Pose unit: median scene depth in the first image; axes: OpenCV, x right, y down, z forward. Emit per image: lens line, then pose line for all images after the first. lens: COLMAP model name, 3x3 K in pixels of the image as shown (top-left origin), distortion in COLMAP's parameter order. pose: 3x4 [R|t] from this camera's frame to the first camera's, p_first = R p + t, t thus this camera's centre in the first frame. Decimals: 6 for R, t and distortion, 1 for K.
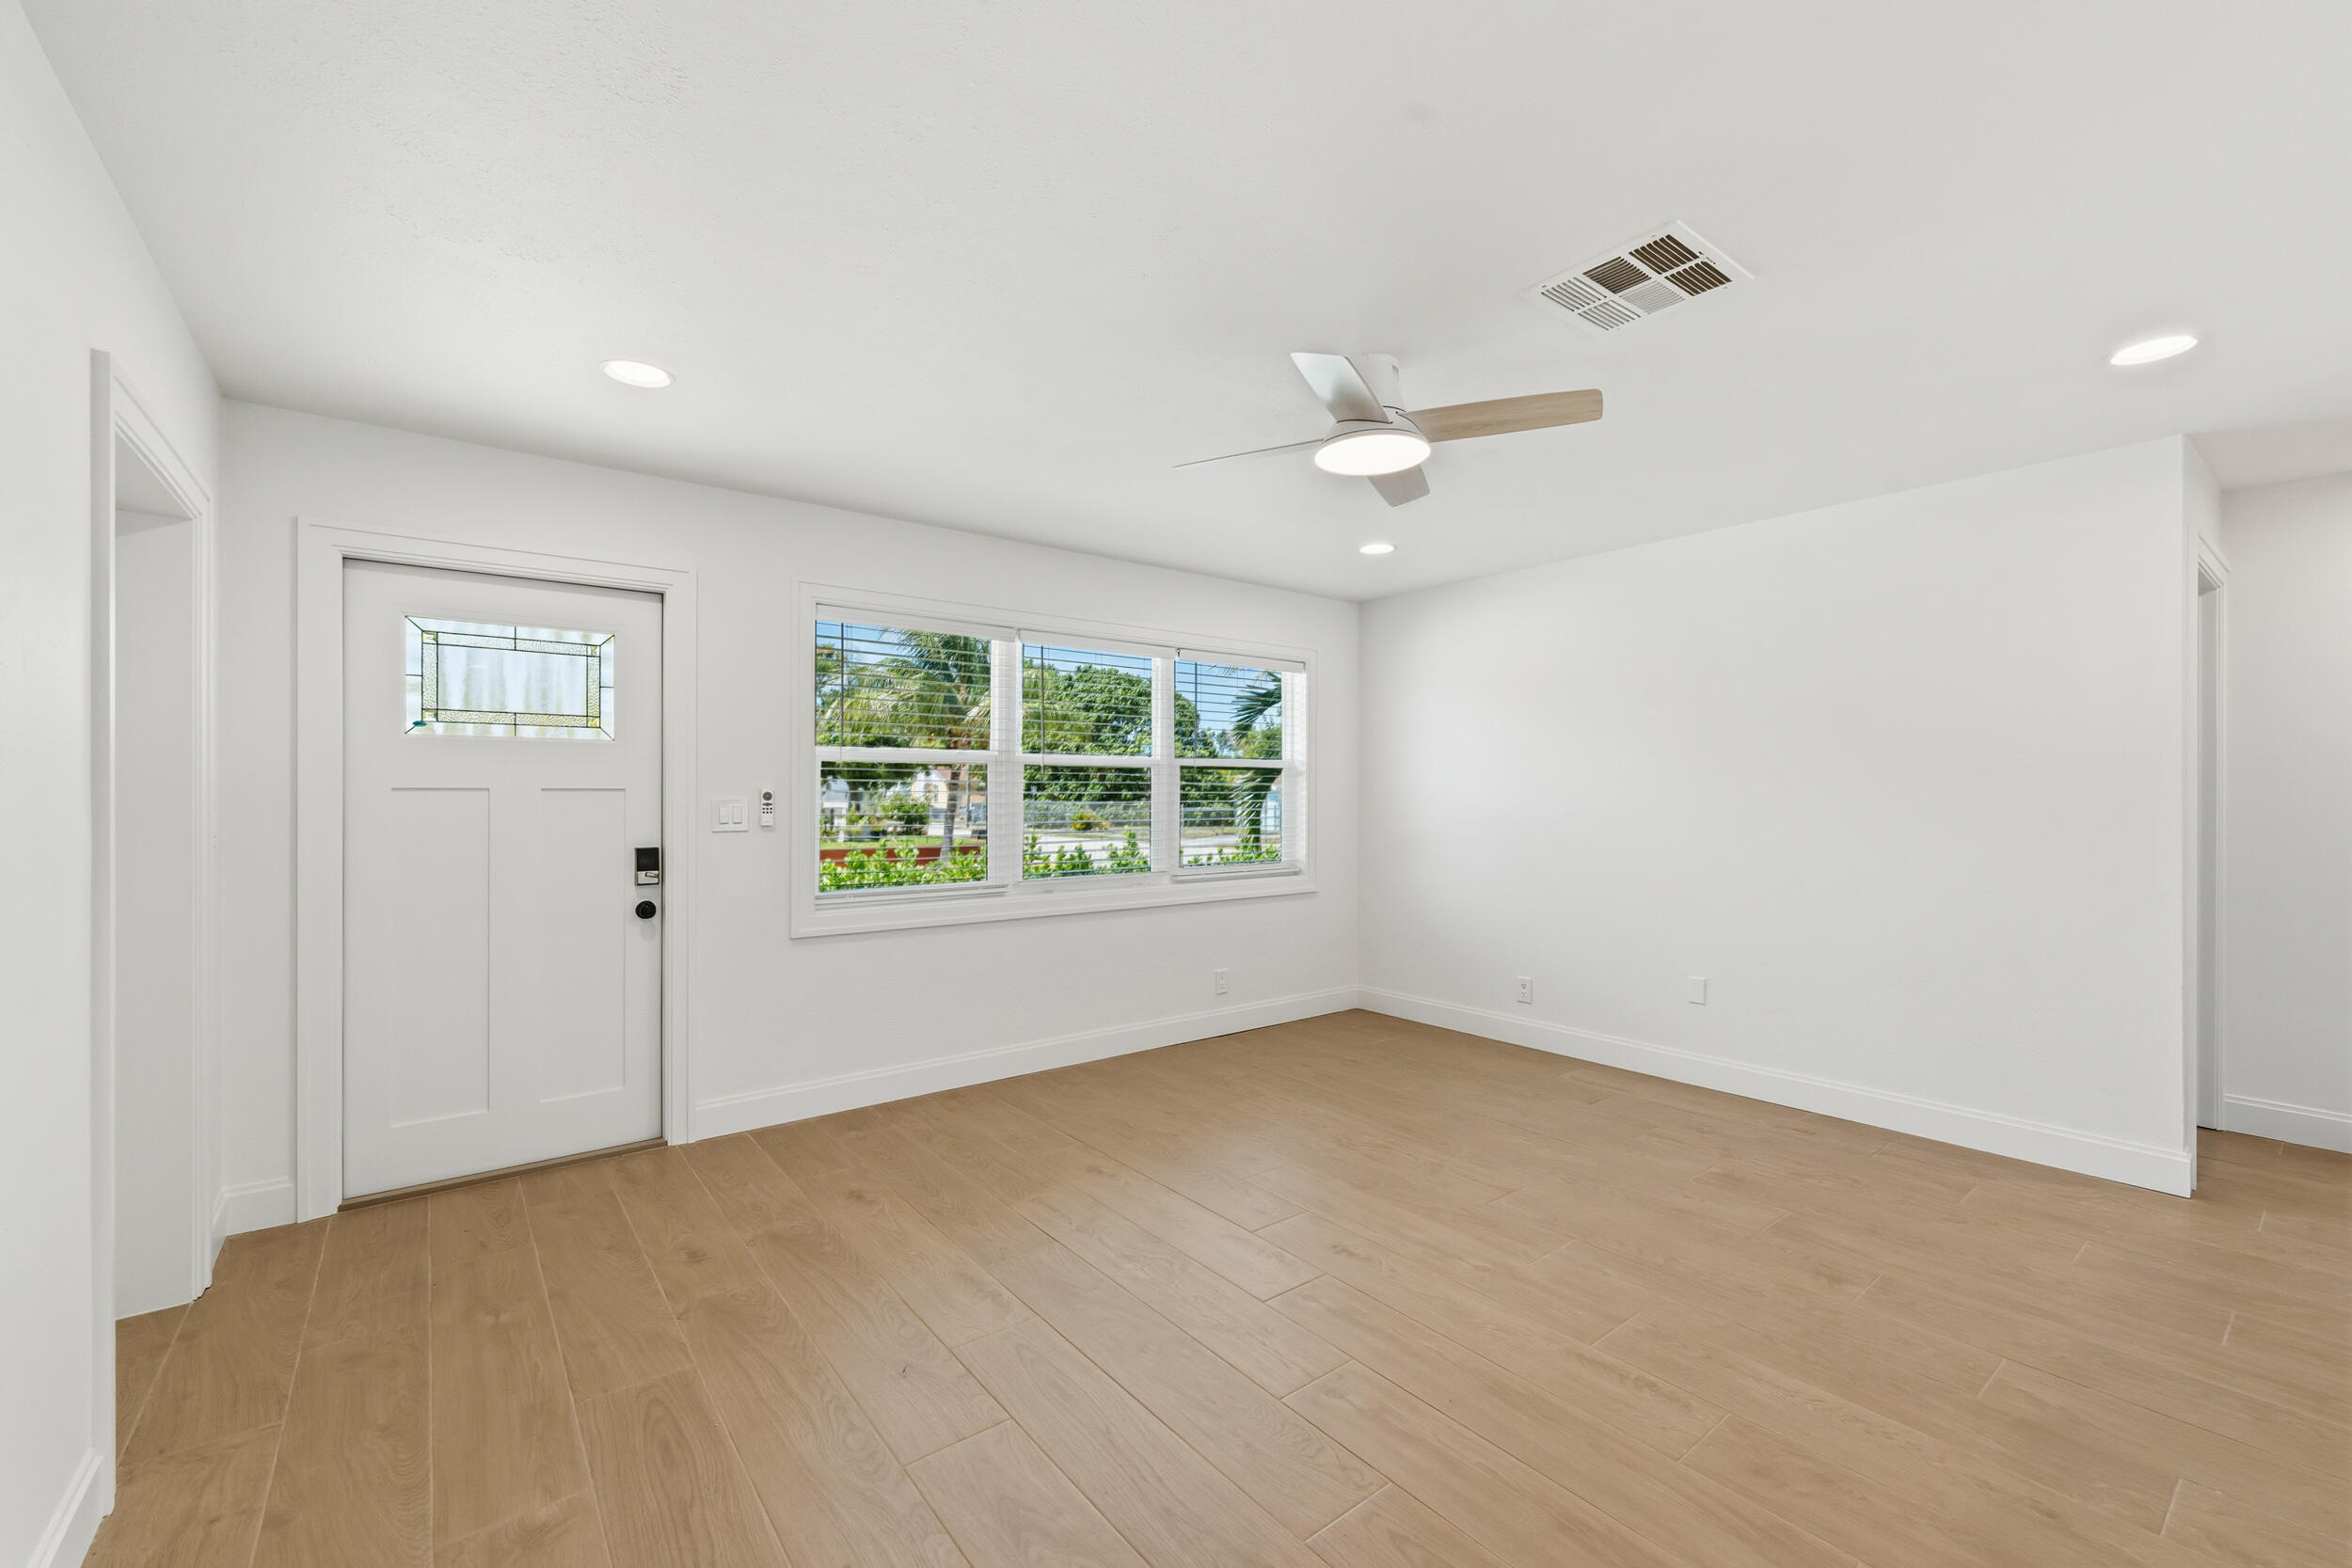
lens RADIAL K [[971.1, 0, 1169.2], [0, 971.1, 795.3], [0, 0, 1]] dist [0.004365, 0.000626]
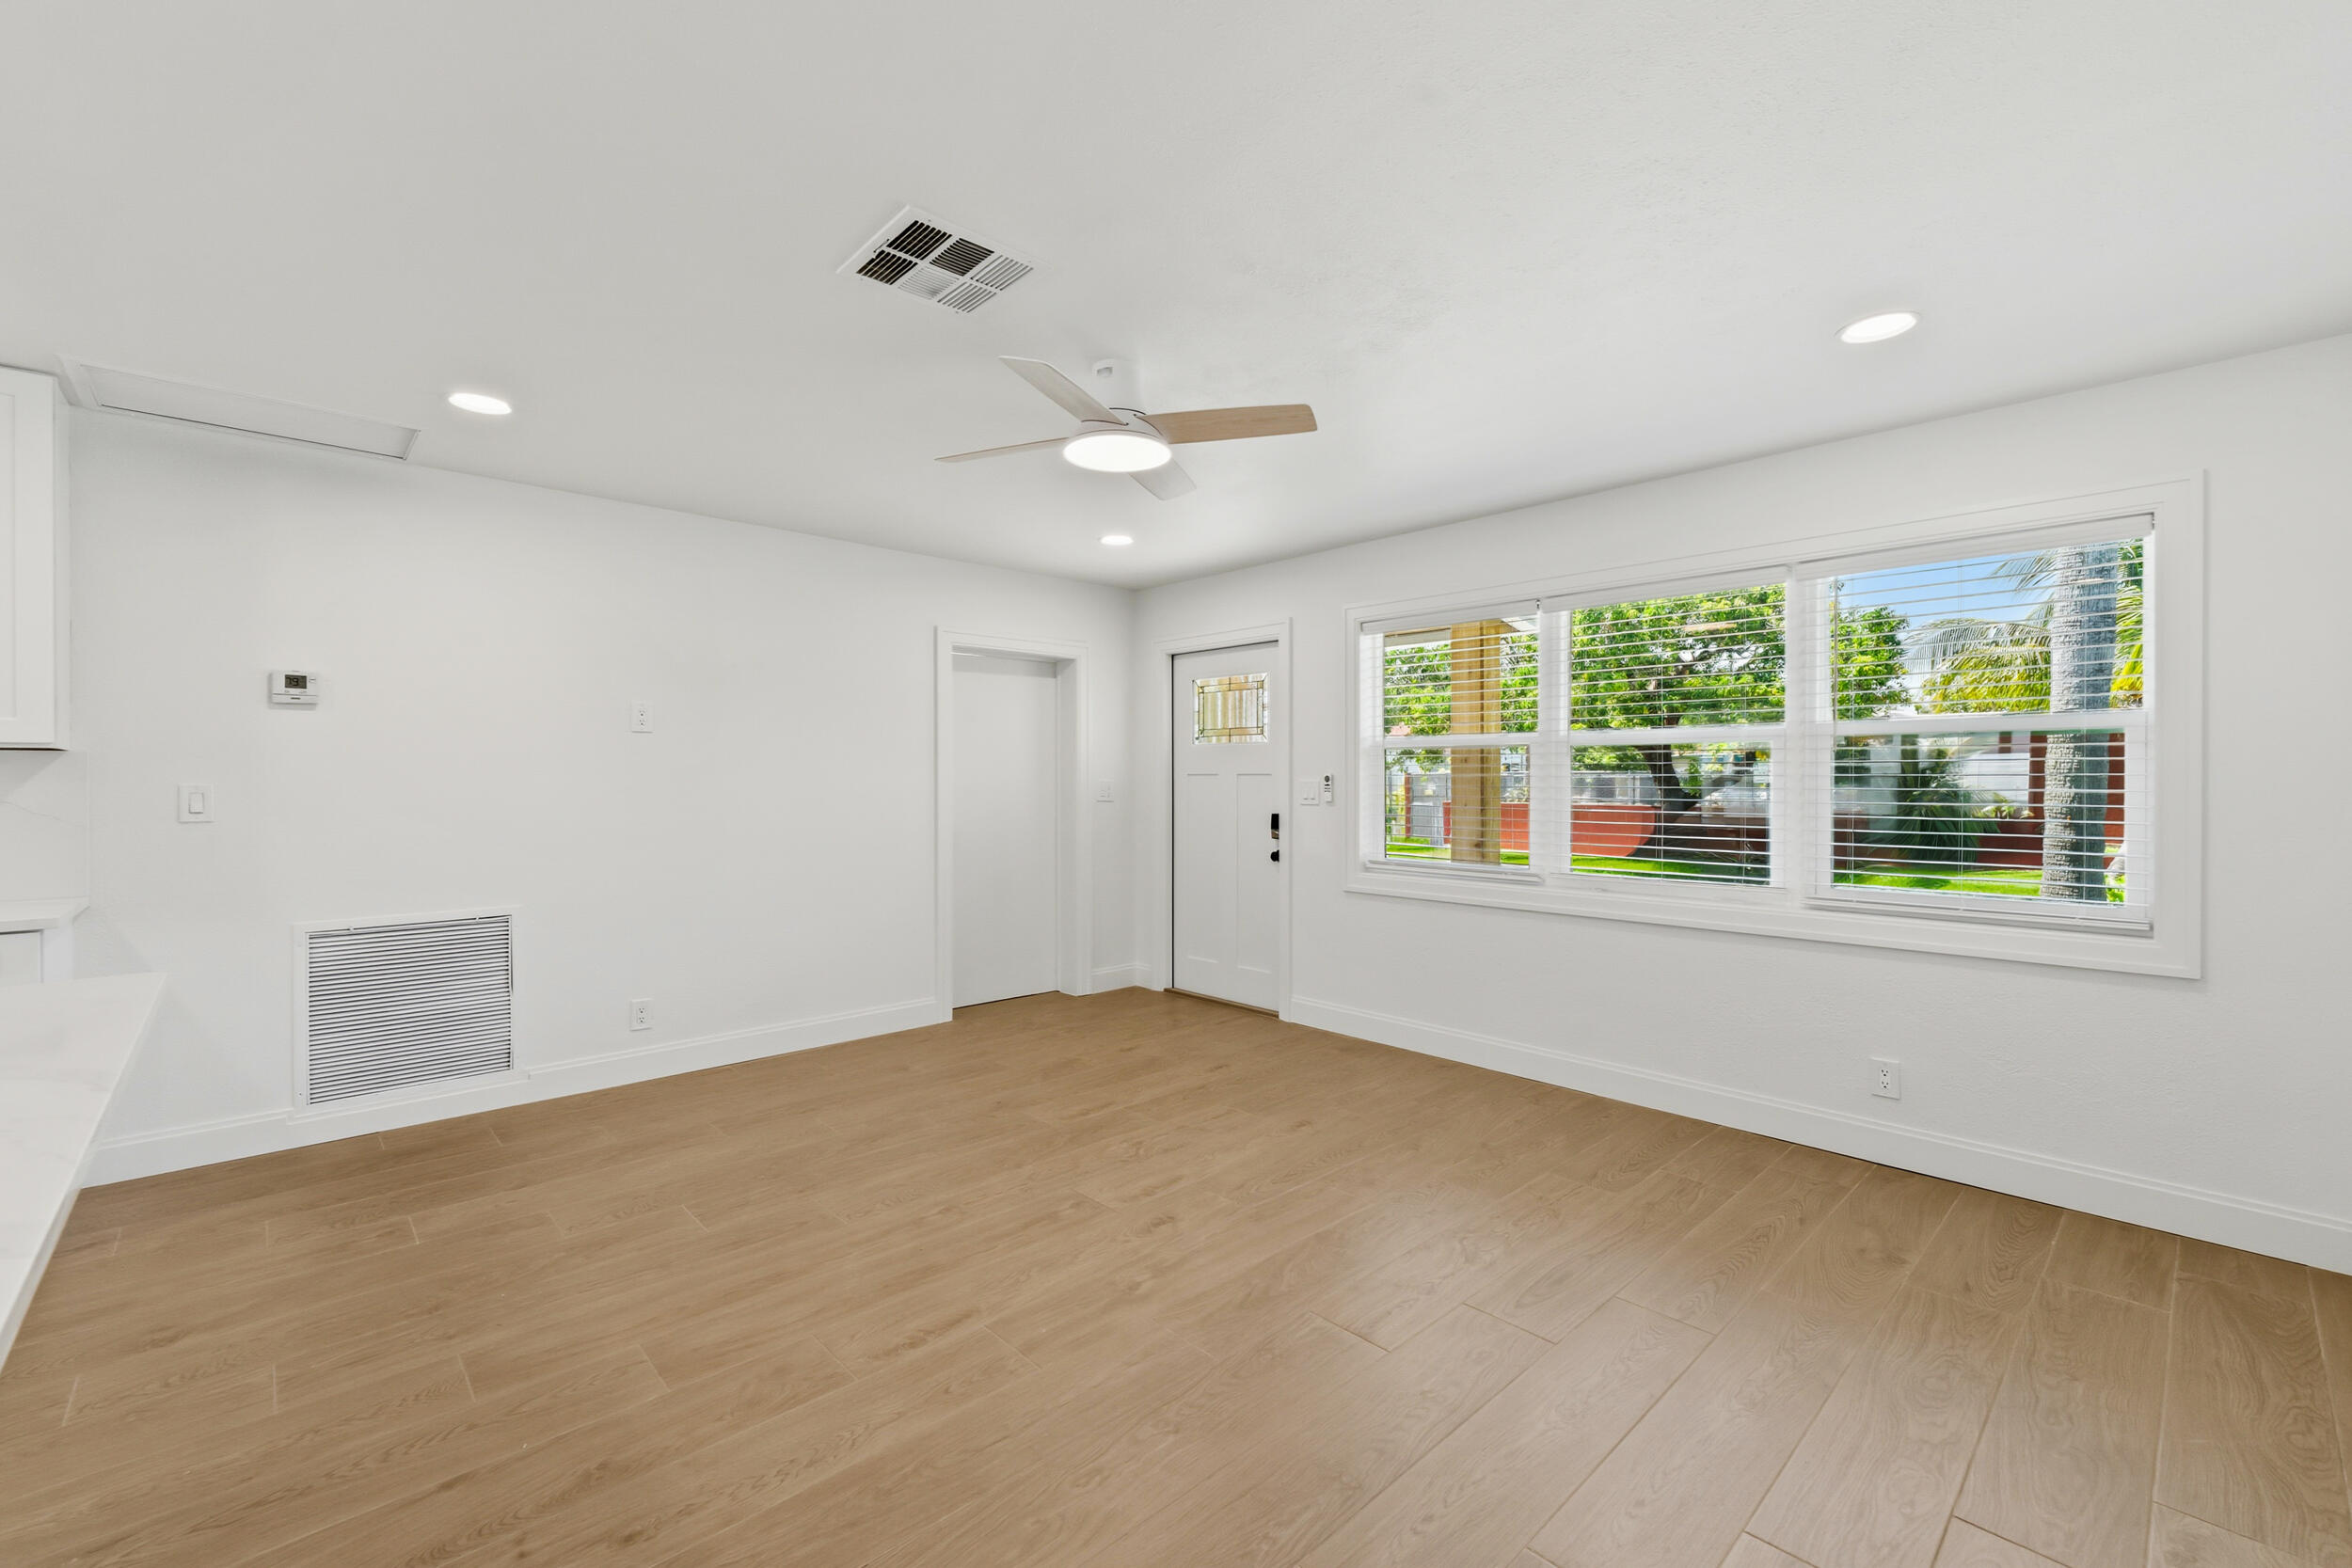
lens RADIAL K [[971.1, 0, 1158.1], [0, 971.1, 775.9], [0, 0, 1]] dist [0.004365, 0.000626]
pose [[0.077810, -0.005426, -0.996953, 0.926556], [-0.003878, 0.999976, -0.005745, 0.005213], [0.996961, 0.004313, 0.077787, 0.705912]]
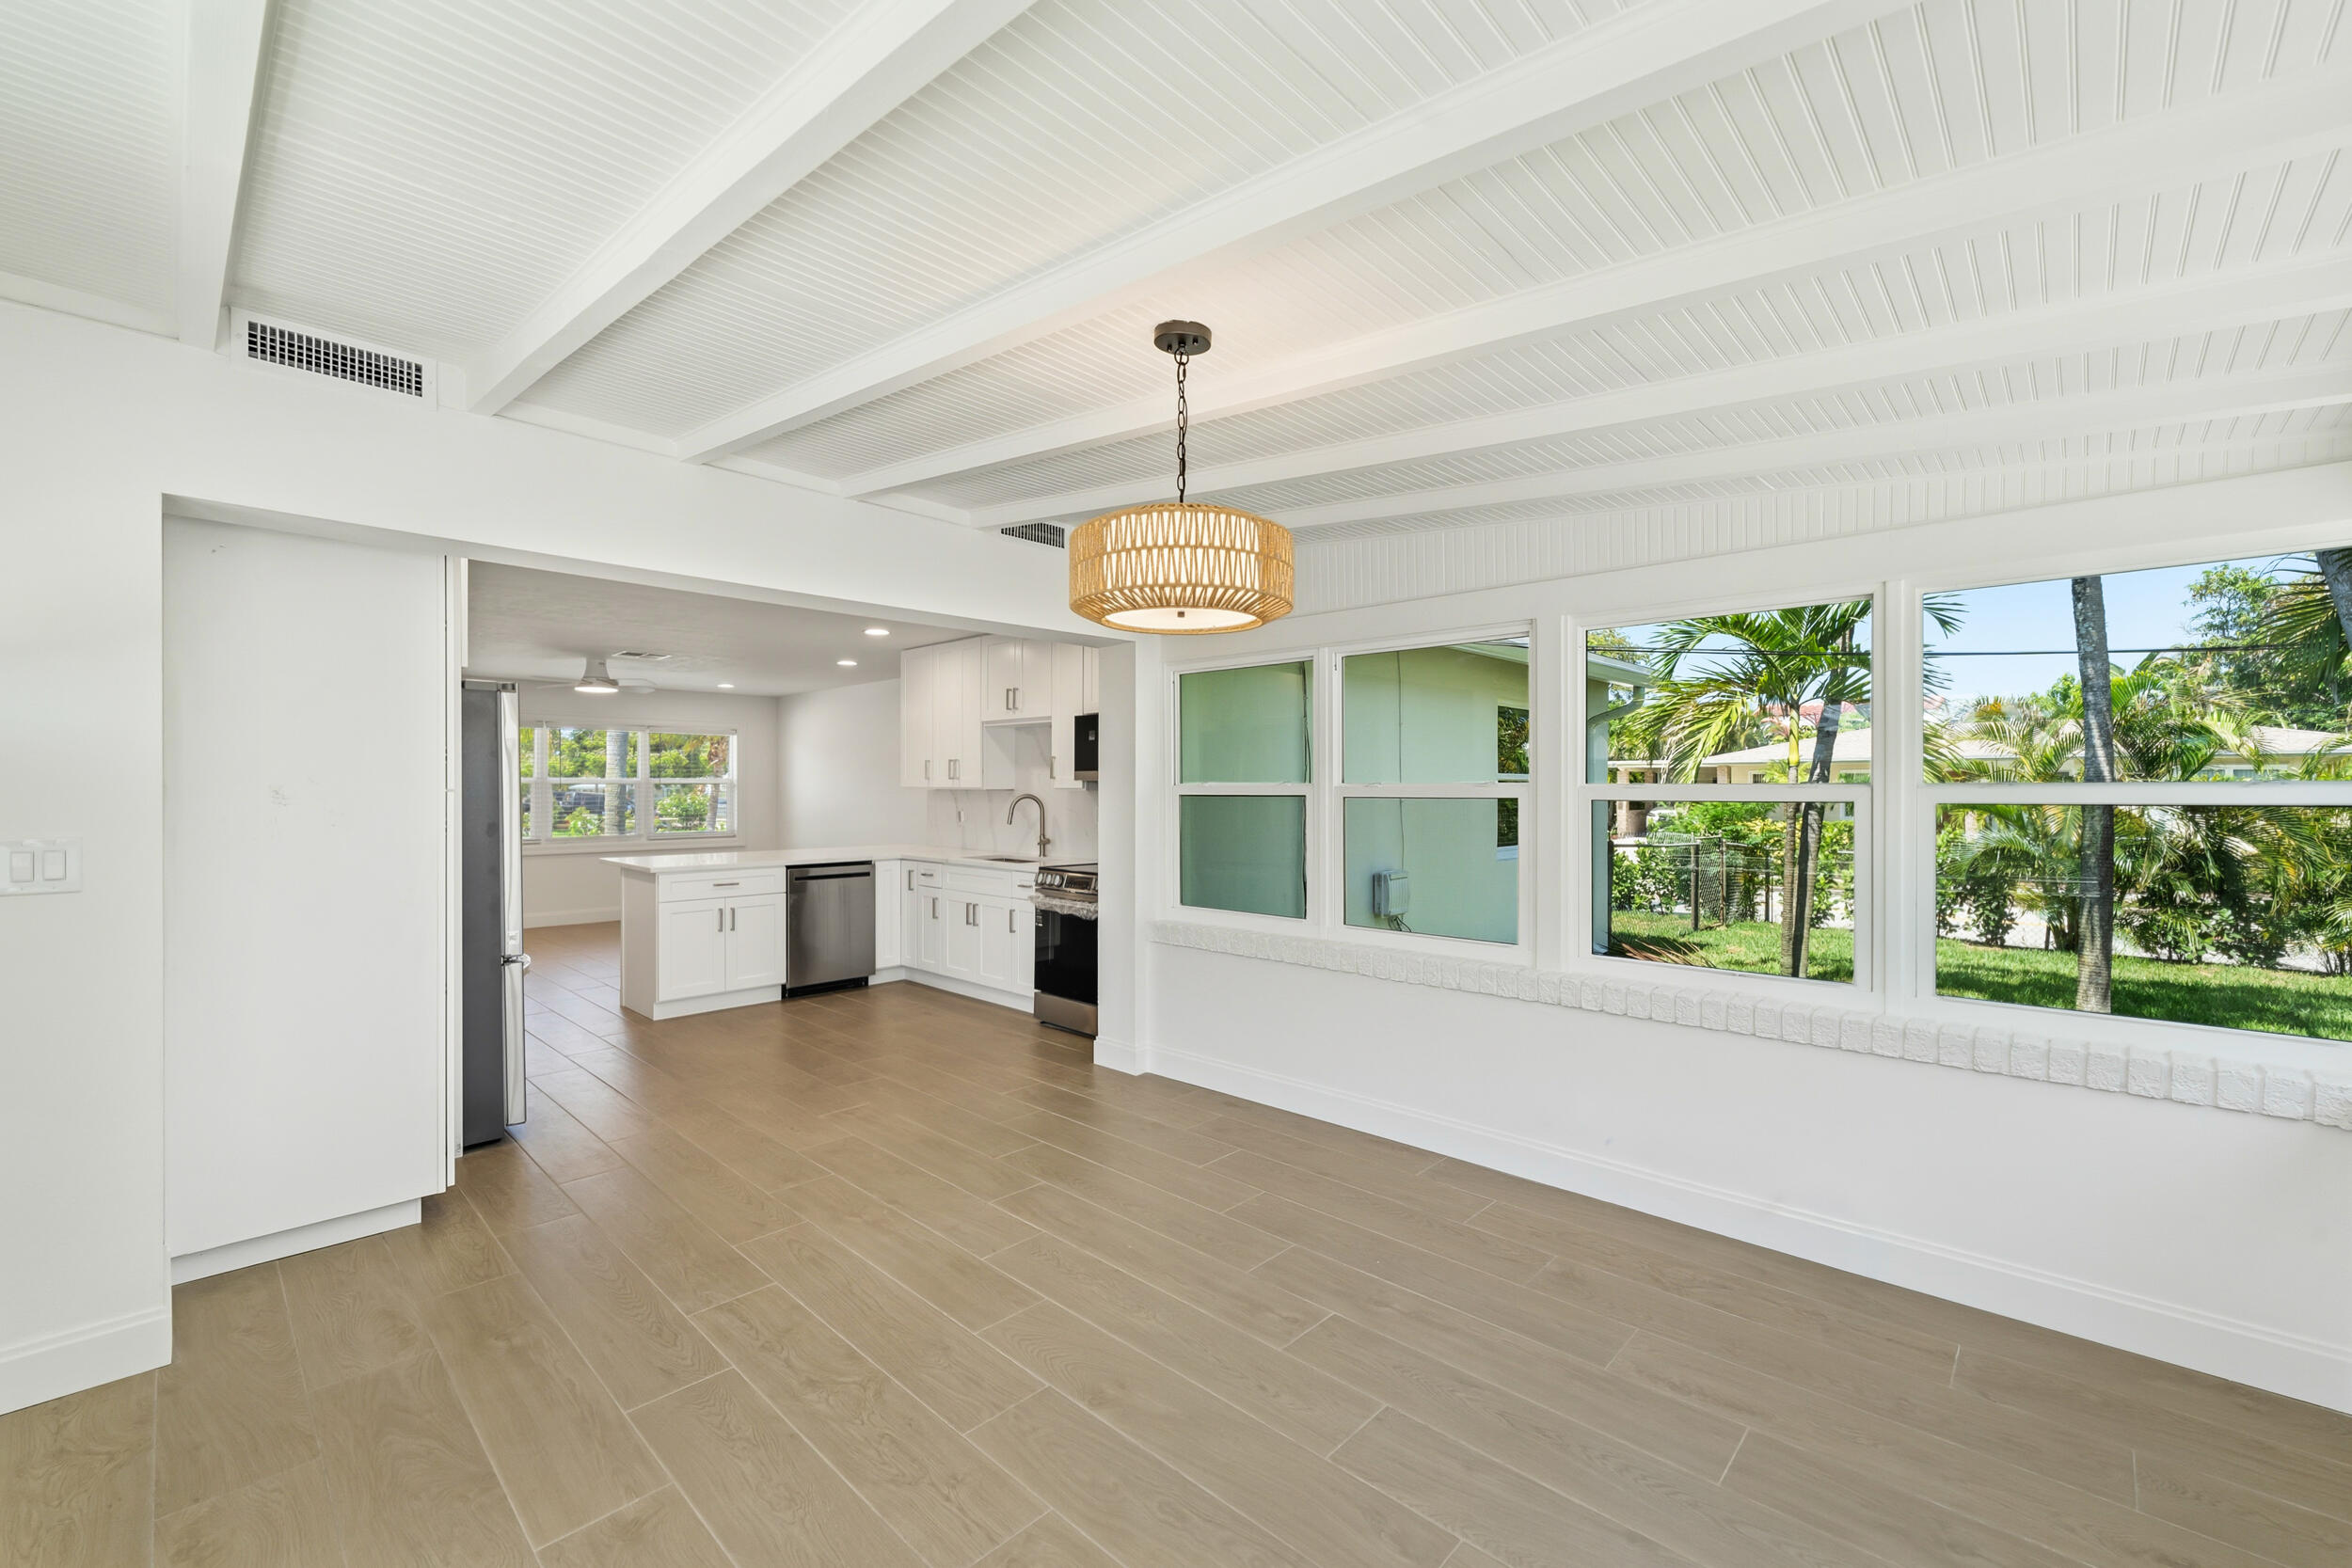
lens RADIAL K [[971.1, 0, 1183.6], [0, 971.1, 804.9], [0, 0, 1]] dist [0.004365, 0.000626]
pose [[0.989276, -0.003586, 0.146013, 1.176919], [0.001823, 0.999924, 0.012207, -0.011798], [-0.146046, -0.011810, 0.989207, -1.710290]]
